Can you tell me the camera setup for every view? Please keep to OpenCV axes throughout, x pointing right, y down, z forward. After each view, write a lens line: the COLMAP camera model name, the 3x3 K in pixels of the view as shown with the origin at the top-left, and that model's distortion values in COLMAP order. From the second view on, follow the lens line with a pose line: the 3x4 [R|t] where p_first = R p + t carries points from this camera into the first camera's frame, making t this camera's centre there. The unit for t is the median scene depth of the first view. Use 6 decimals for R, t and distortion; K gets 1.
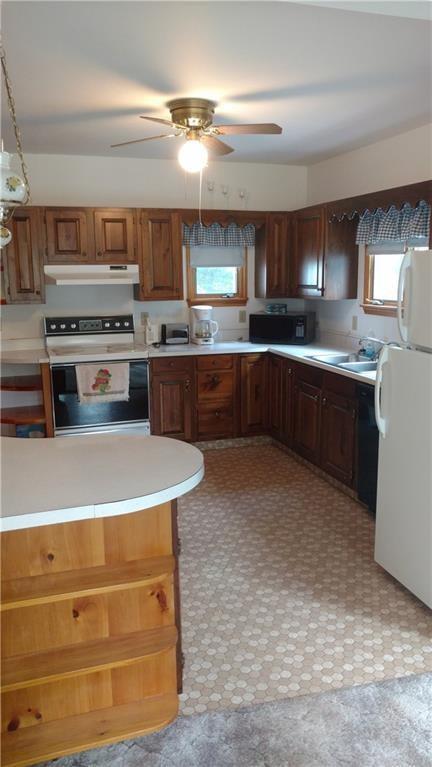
lens RADIAL K [[605.8, 0, 221.2], [0, 605.8, 384.1], [0, 0, 1]] dist [0.006296, 0.013767]
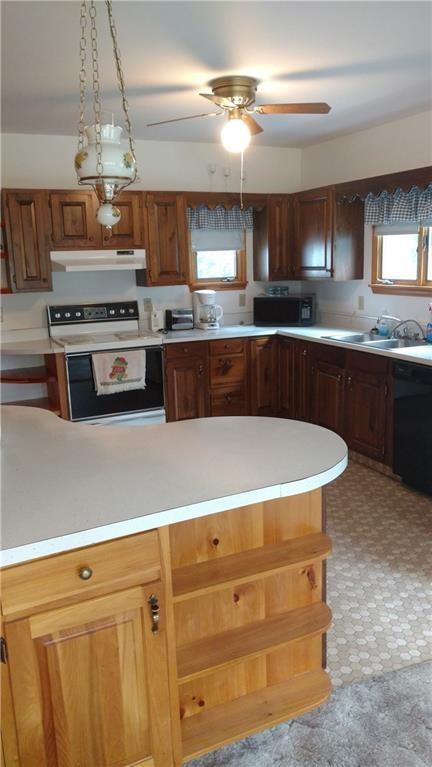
lens RADIAL K [[605.8, 0, 218.8], [0, 605.8, 385.1], [0, 0, 1]] dist [0.006296, 0.013767]
pose [[0.992209, -0.042610, 0.117070, -0.154875], [0.040069, 0.998909, 0.023979, 0.003272], [-0.117964, -0.019101, 0.992834, 0.012514]]
